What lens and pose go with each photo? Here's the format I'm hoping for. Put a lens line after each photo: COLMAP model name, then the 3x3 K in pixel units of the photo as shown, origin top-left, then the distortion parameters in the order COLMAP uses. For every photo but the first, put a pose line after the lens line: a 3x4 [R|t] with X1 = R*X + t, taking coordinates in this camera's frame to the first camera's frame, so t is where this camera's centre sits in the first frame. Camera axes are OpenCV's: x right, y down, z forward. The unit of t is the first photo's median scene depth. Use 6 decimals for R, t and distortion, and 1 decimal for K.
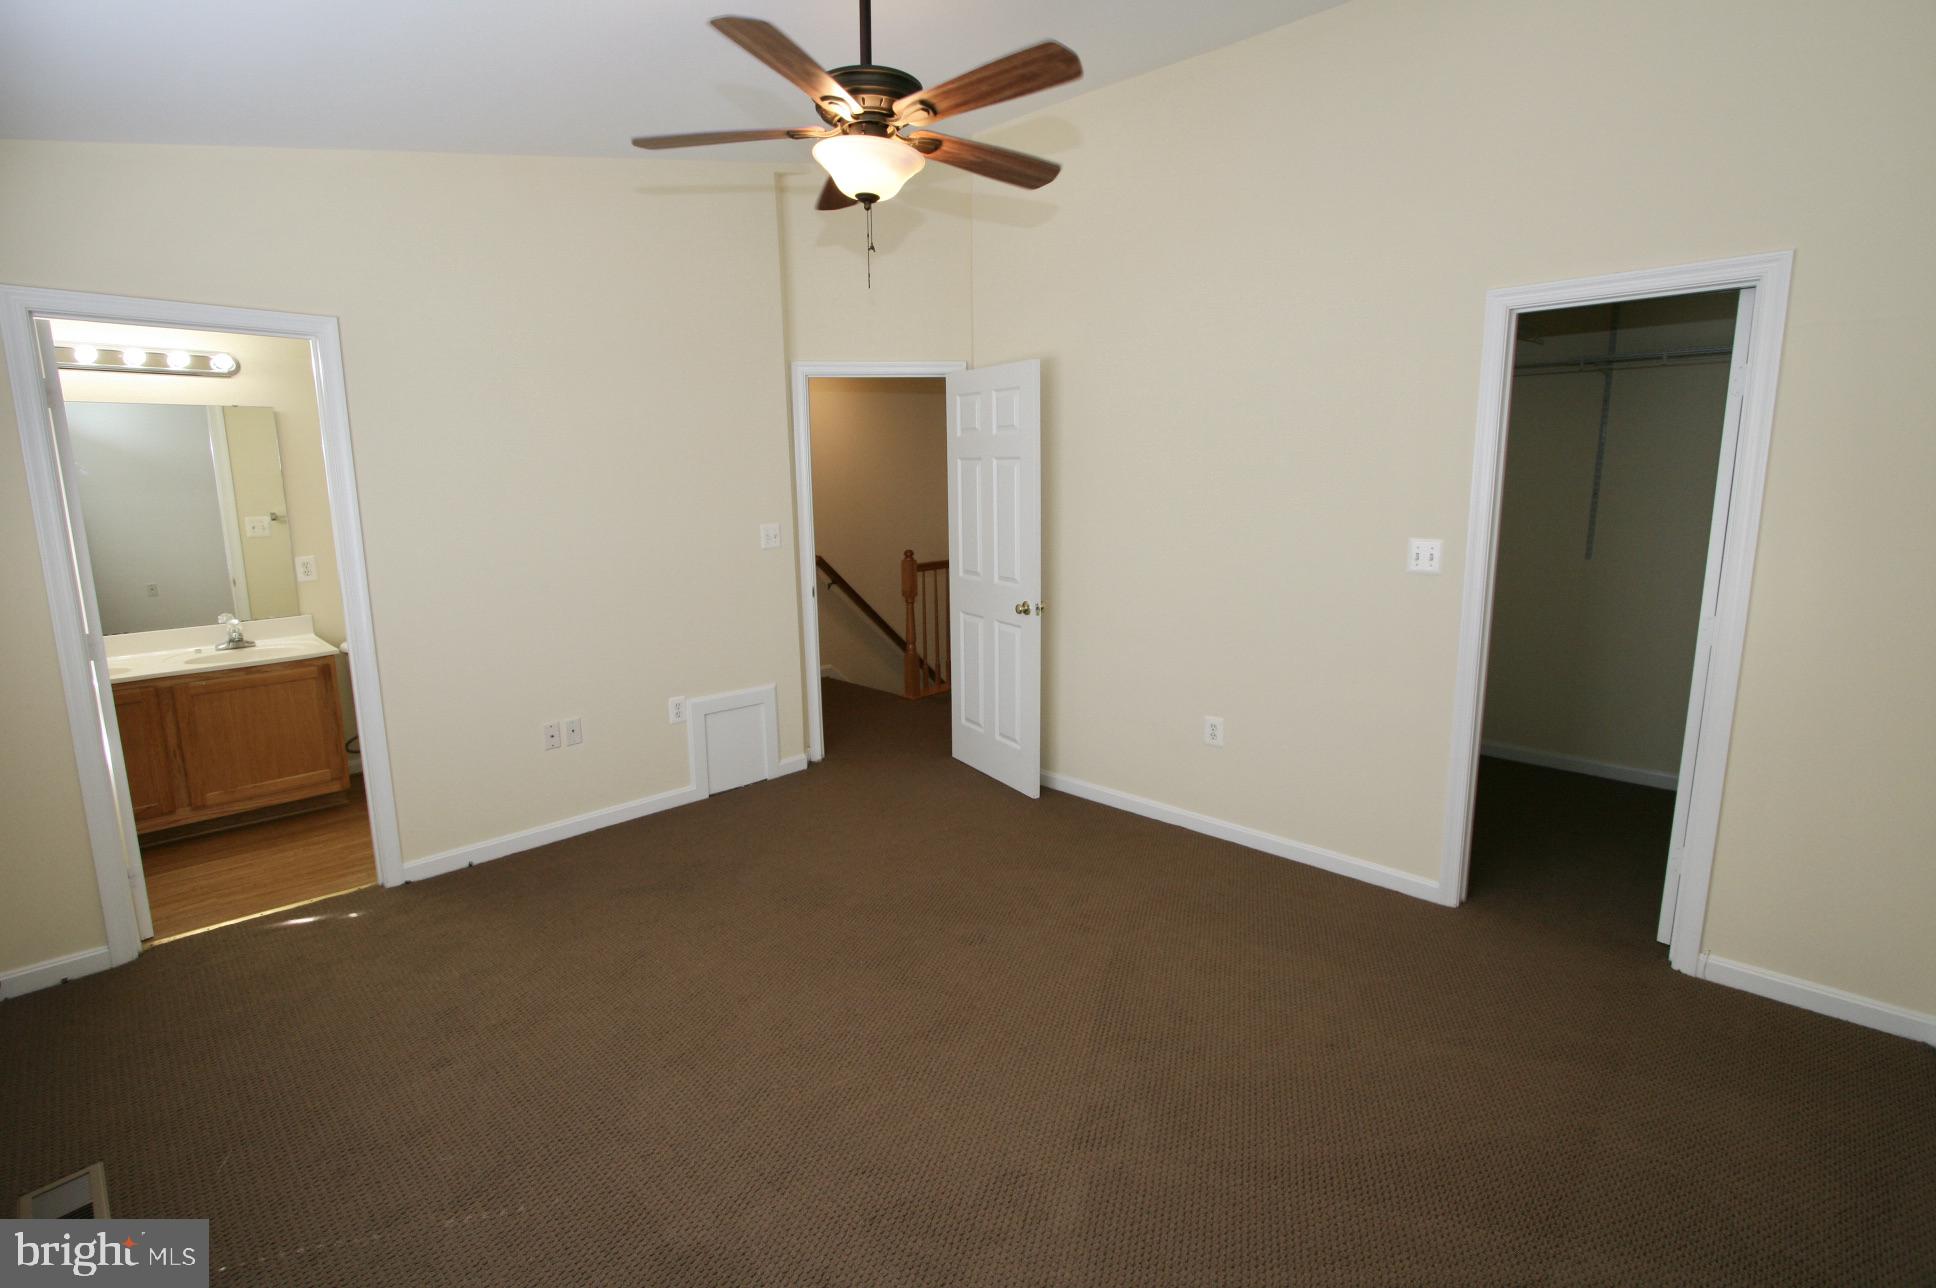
lens RADIAL K [[907.9, 0, 962.3], [0, 907.9, 626.7], [0, 0, 1]] dist [-0.004627, 0.000572]
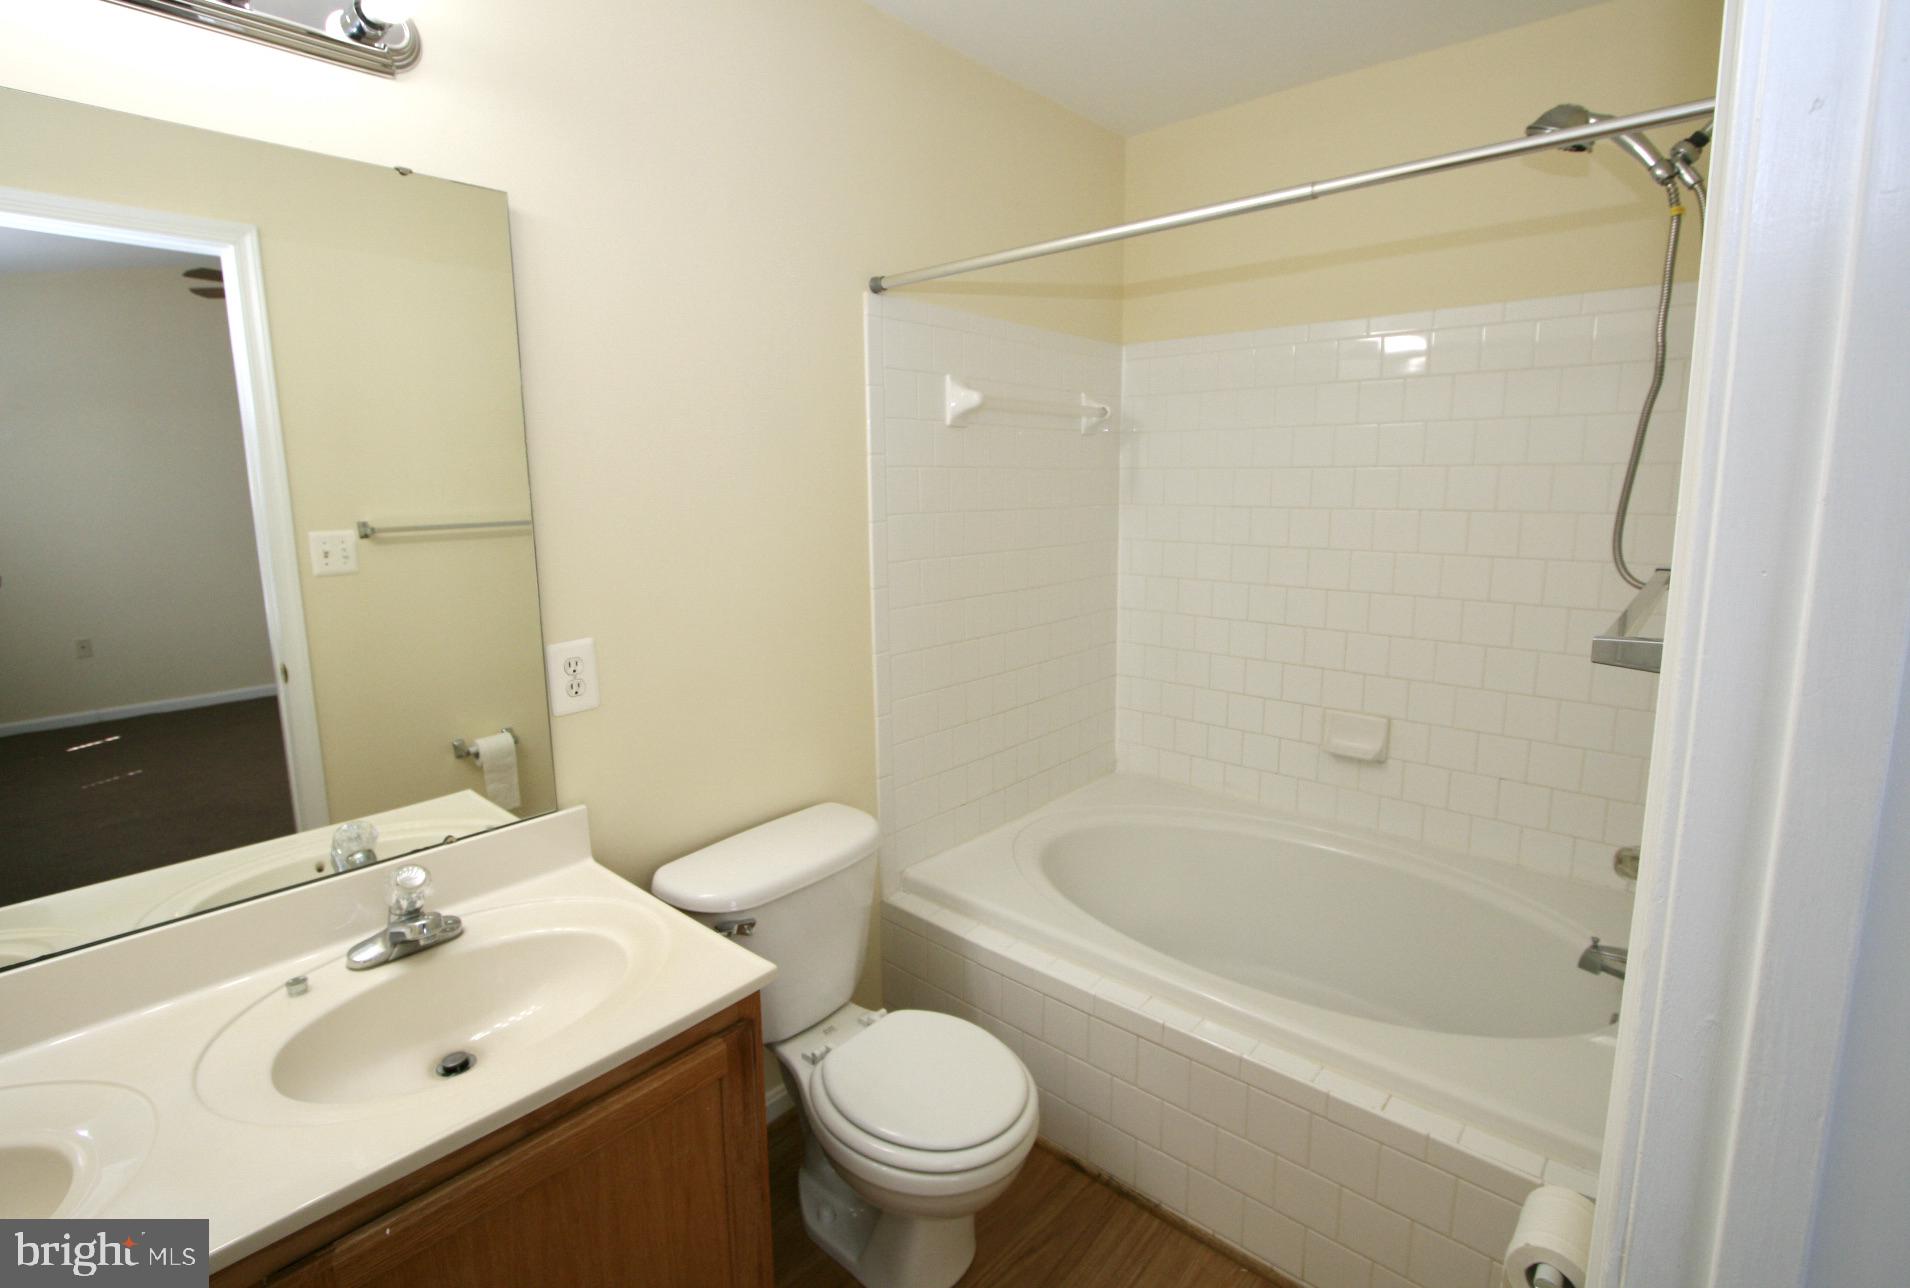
lens RADIAL K [[915.5, 0, 955.0], [0, 915.5, 644.0], [0, 0, 1]] dist [-0.001406, -0.000352]
pose [[0.999219, -0.001899, 0.039467, -0.588385], [0.002030, 0.999993, -0.003282, -0.074911], [-0.039460, 0.003359, 0.999216, 0.637077]]
